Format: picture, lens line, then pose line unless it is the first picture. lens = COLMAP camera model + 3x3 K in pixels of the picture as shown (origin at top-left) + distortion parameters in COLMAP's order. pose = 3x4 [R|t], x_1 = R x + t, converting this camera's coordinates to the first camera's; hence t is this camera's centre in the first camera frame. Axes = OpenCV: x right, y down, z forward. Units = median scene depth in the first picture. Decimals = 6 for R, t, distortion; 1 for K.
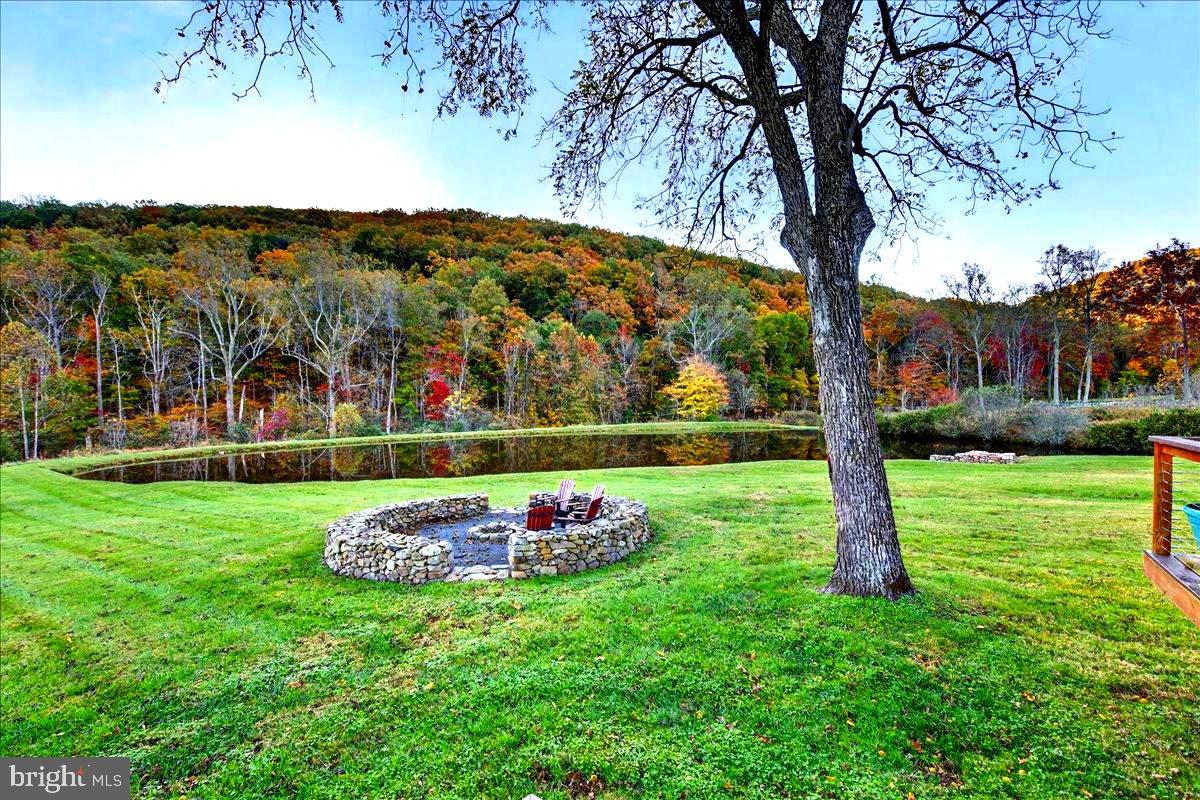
lens RADIAL K [[473.3, 0, 602.1], [0, 473.3, 399.1], [0, 0, 1]] dist [0.000504, -0.000270]
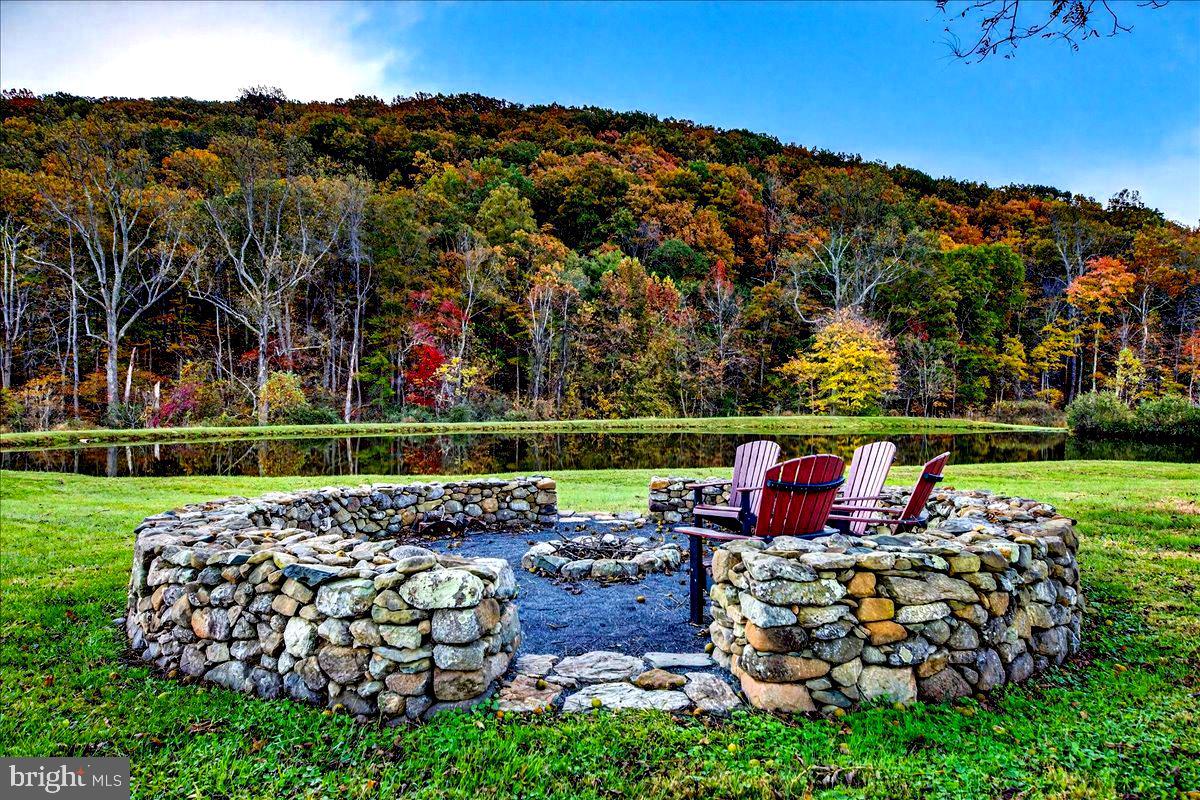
lens RADIAL K [[665.6, 0, 598.8], [0, 665.6, 400.7], [0, 0, 1]] dist [-0.001669, 0.001157]
pose [[0.997338, 0.016884, -0.070941, -0.053296], [-0.017977, 0.999729, -0.014801, 0.046324], [0.070672, 0.016037, 0.997371, 0.134267]]
